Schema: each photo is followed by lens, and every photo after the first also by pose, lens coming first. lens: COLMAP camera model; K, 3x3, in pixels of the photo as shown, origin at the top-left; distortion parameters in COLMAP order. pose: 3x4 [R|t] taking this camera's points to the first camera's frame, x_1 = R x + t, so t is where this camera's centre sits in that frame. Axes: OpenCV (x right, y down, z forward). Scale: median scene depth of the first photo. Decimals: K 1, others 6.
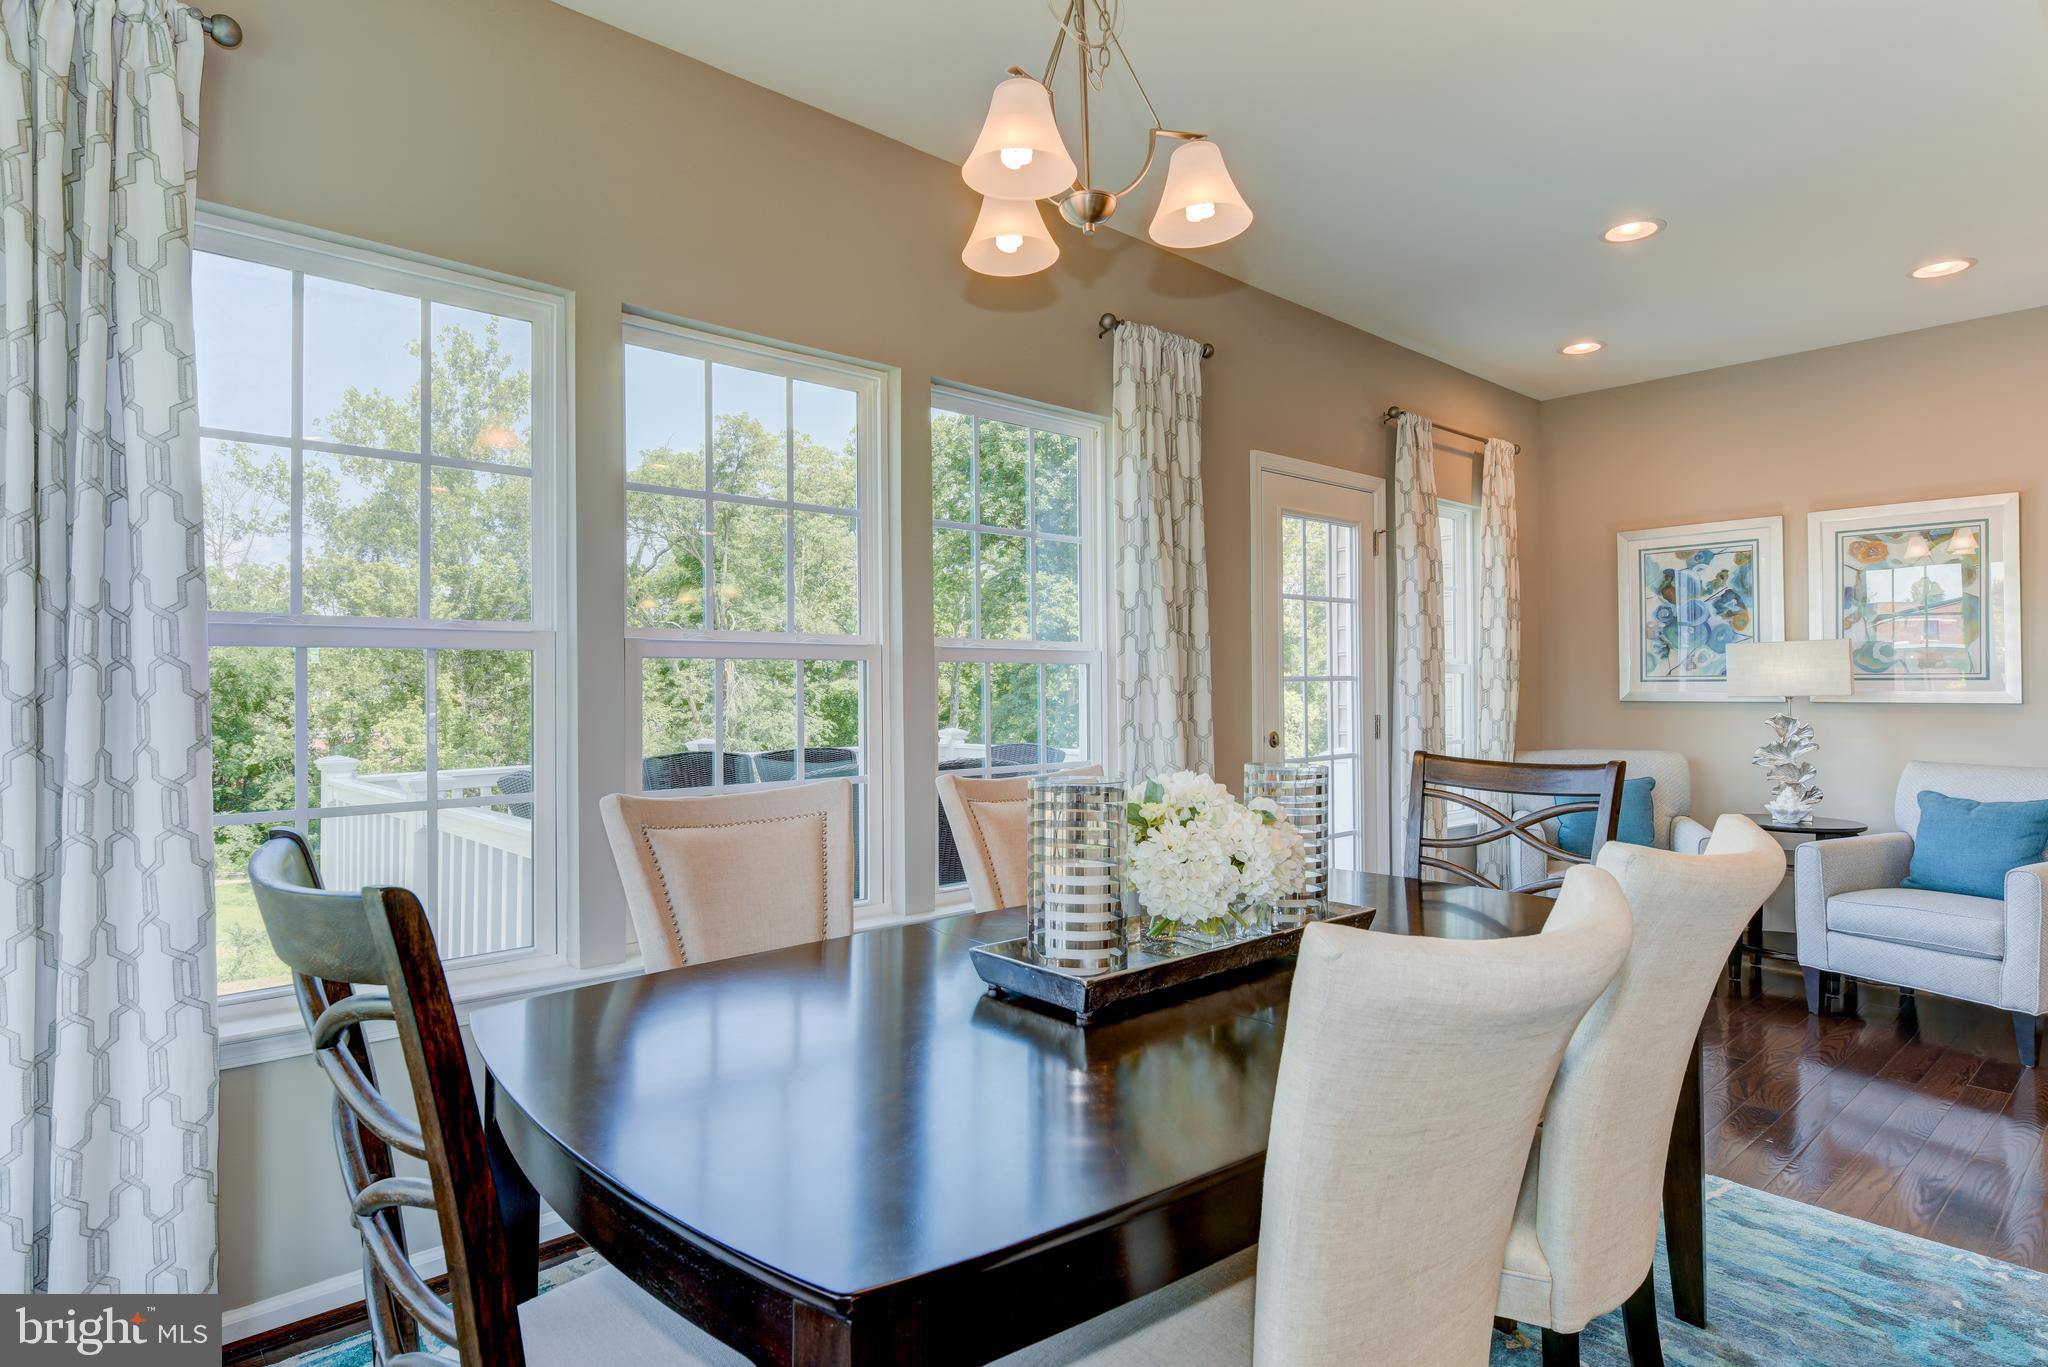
lens RADIAL K [[1078.7, 0, 1010.4], [0, 1078.7, 678.9], [0, 0, 1]] dist [-0.002274, 0.001556]
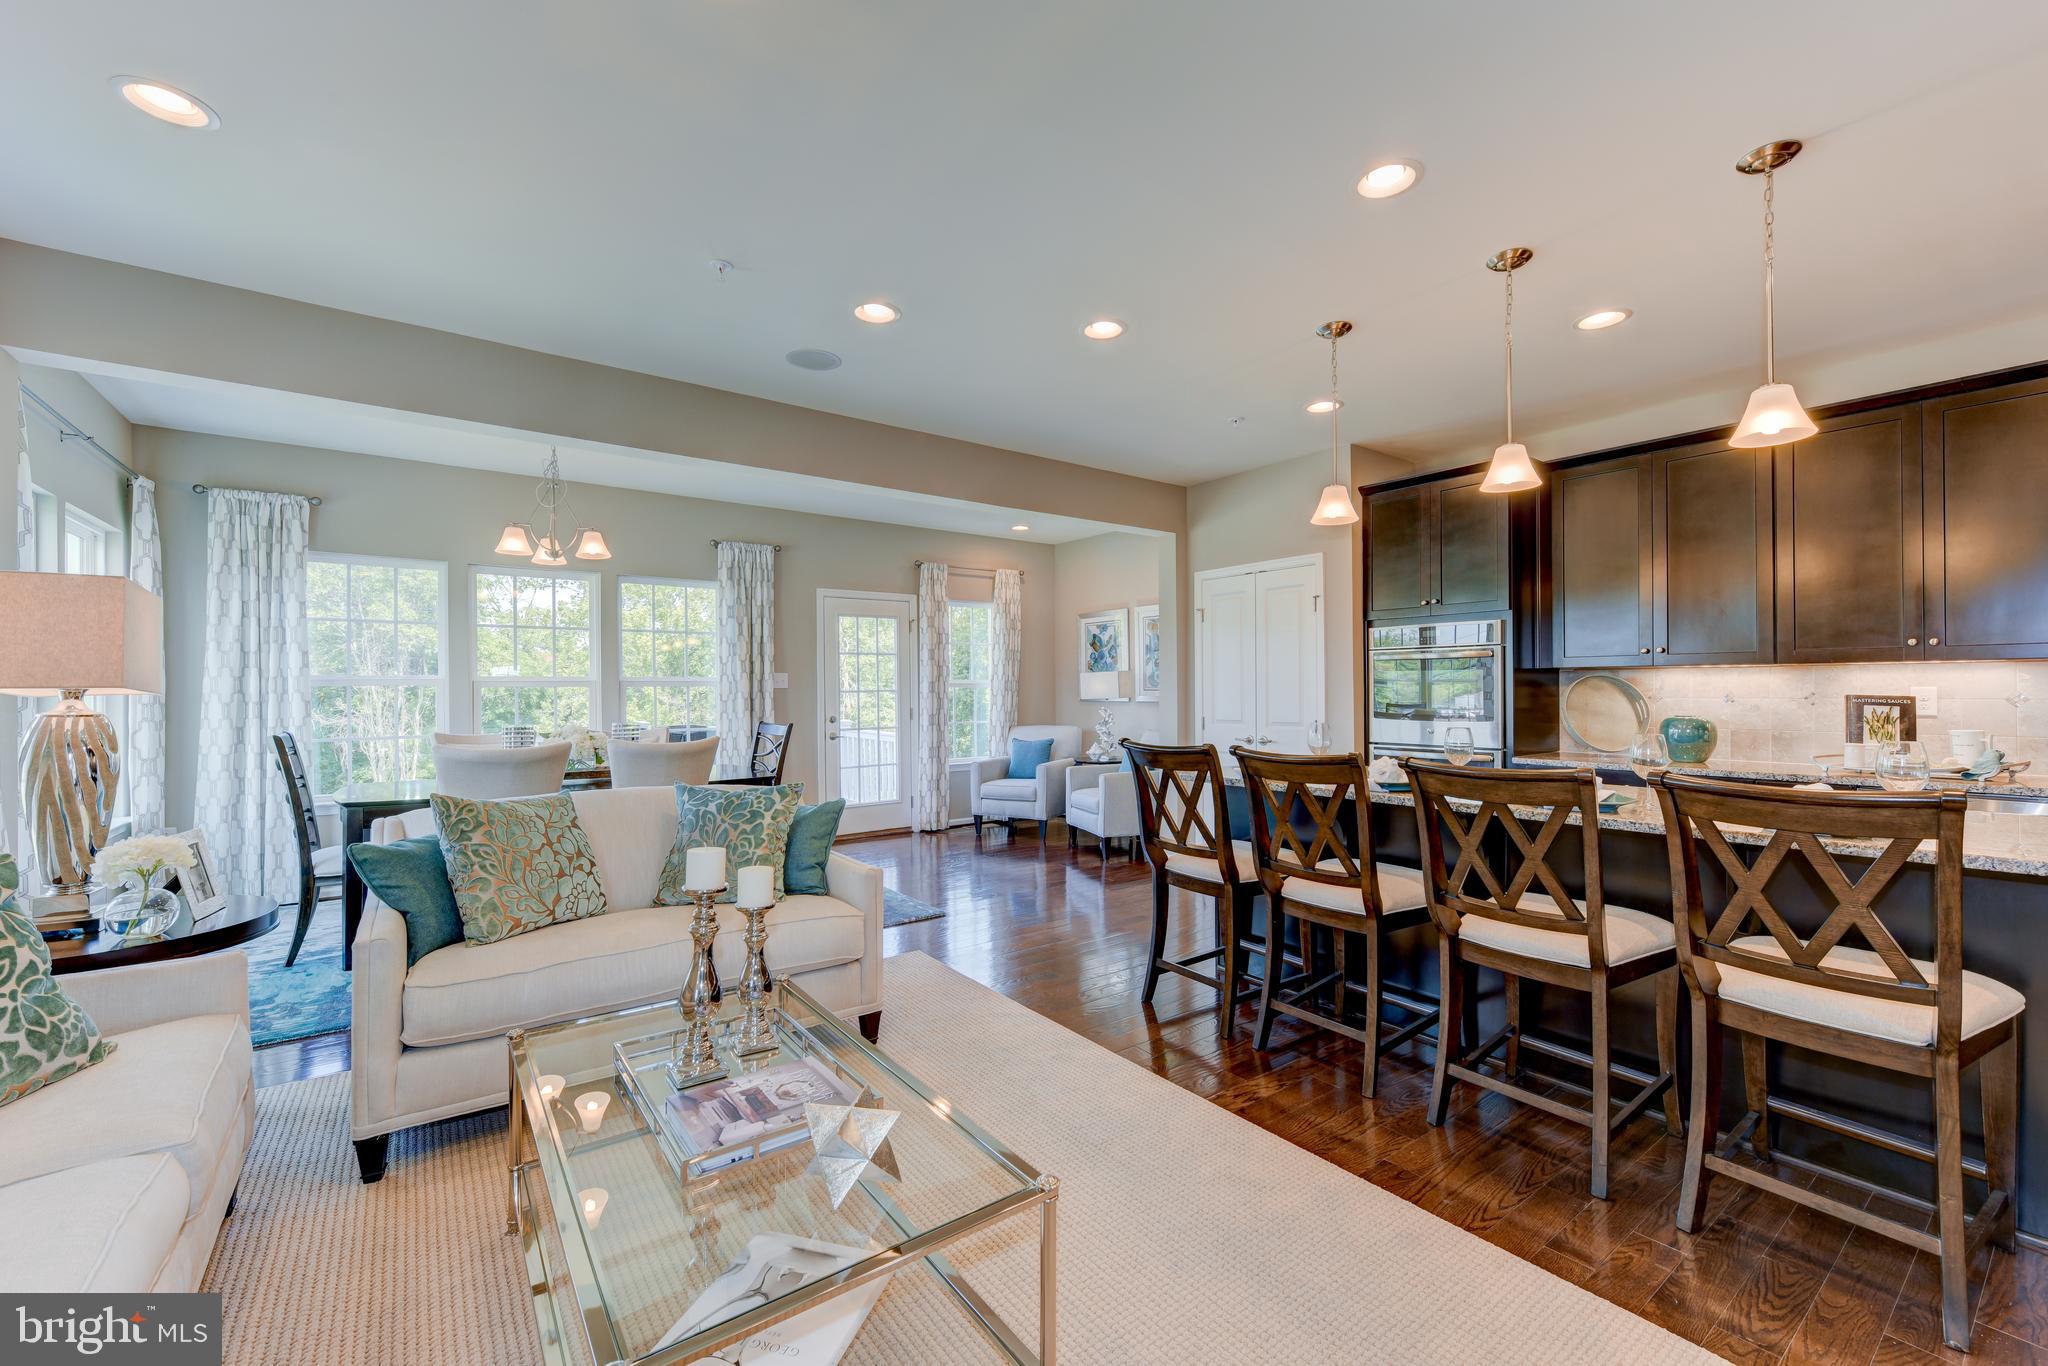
lens RADIAL K [[835.4, 0, 1027.6], [0, 835.4, 684.4], [0, 0, 1]] dist [0.010769, -0.003583]
pose [[0.996852, -0.003379, -0.079213, 0.691765], [0.003498, 0.999993, 0.001372, -0.013952], [0.079208, -0.001644, 0.996857, -0.586987]]
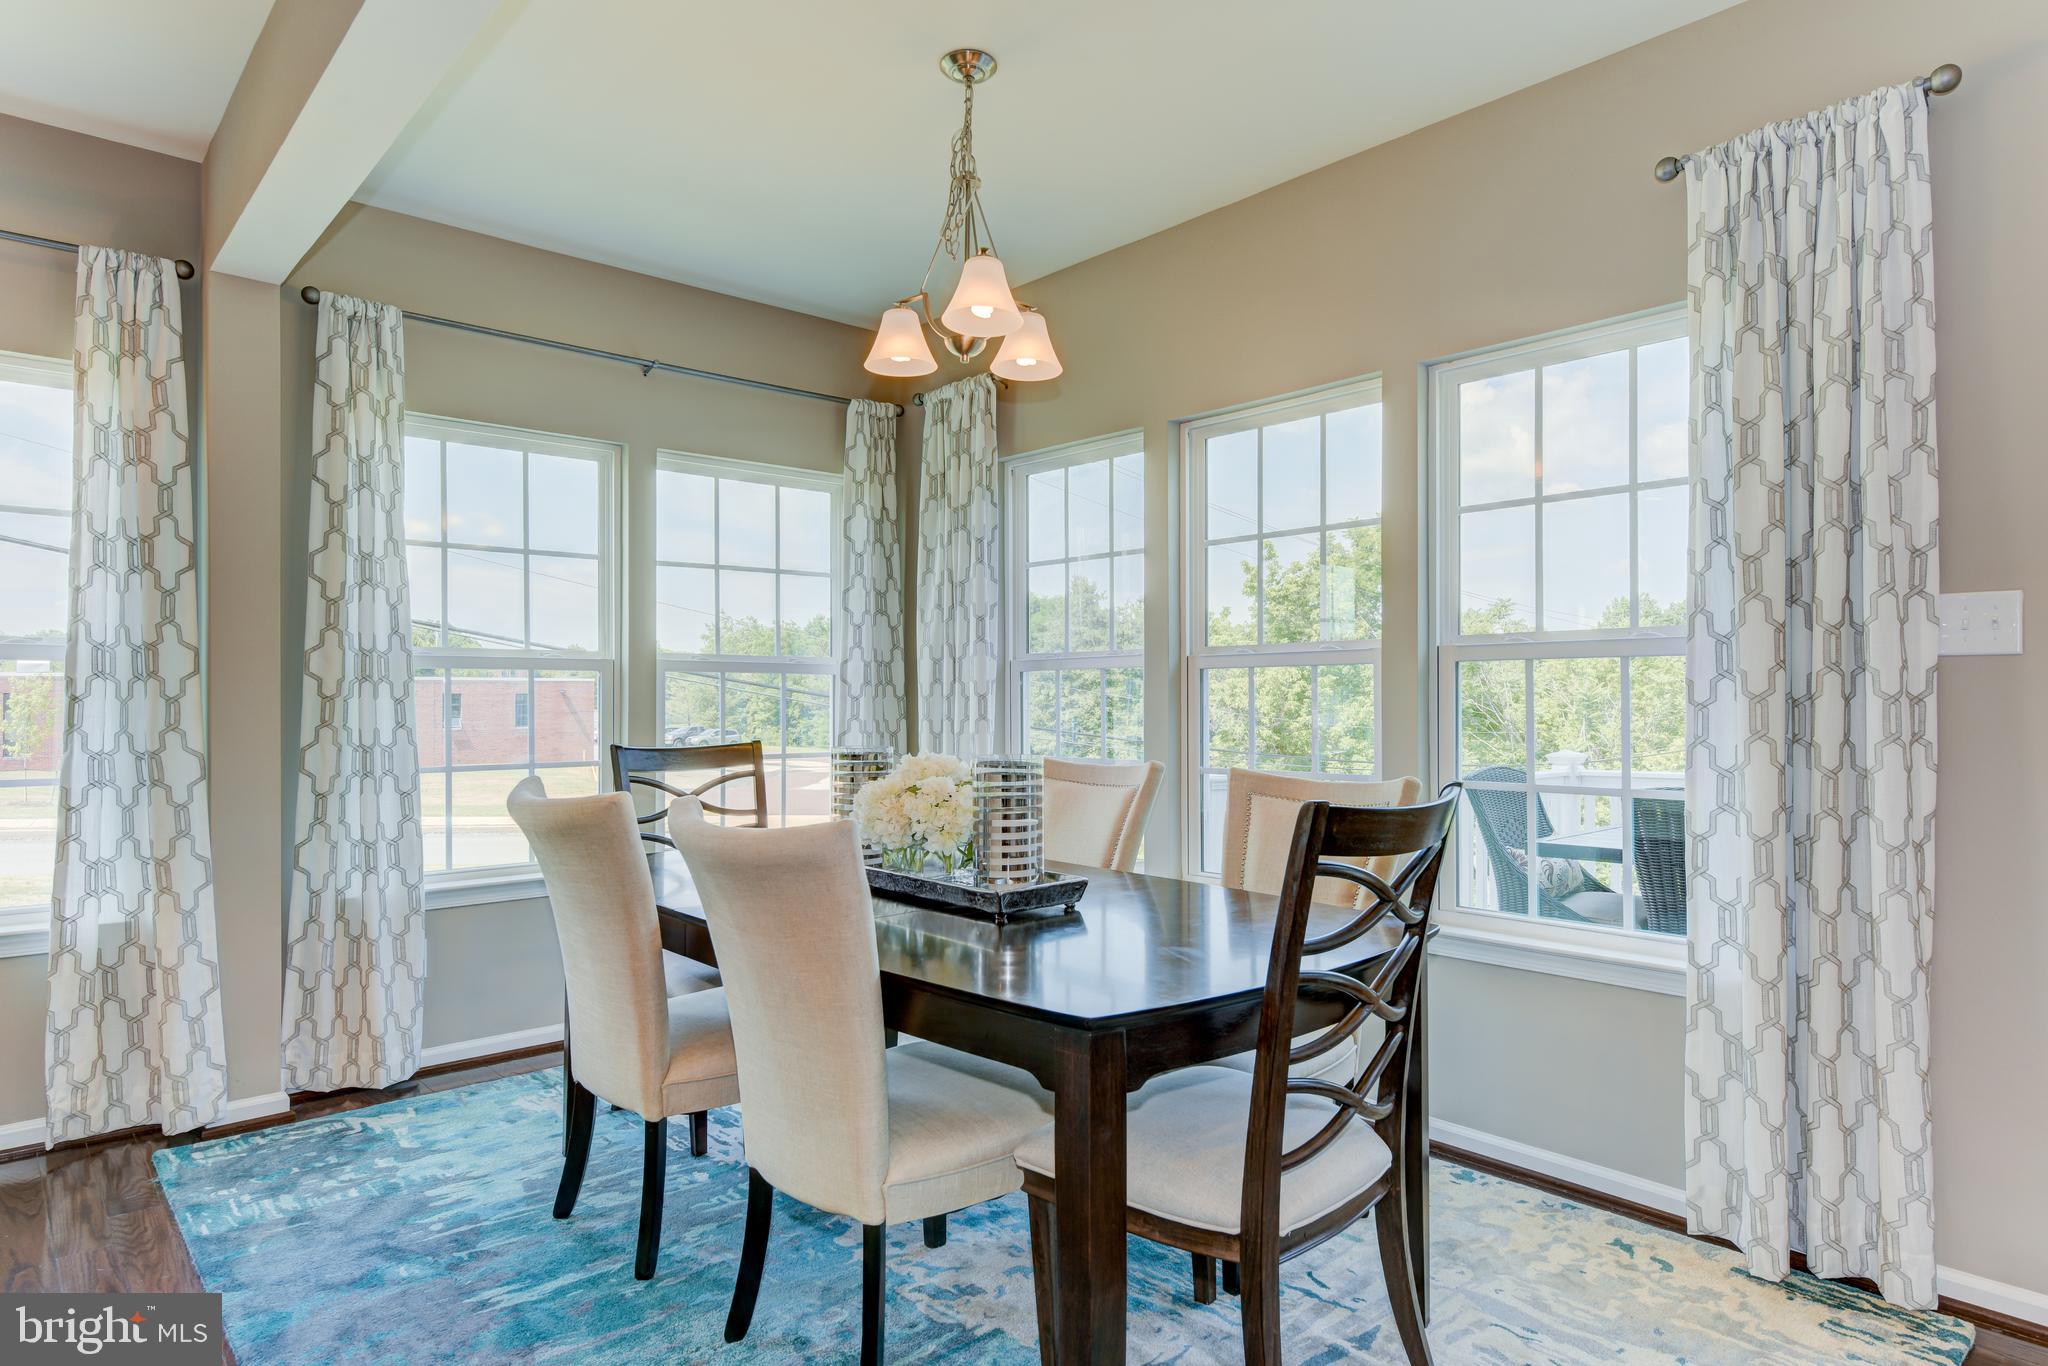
lens RADIAL K [[1184.7, 0, 1006.7], [0, 1184.7, 693.7], [0, 0, 1]] dist [-0.003381, 0.005258]
pose [[0.003587, -0.001487, -0.999992, 0.646495], [0.009873, 0.999950, -0.001452, 0.005975], [0.999945, -0.009867, 0.003602, 0.417218]]
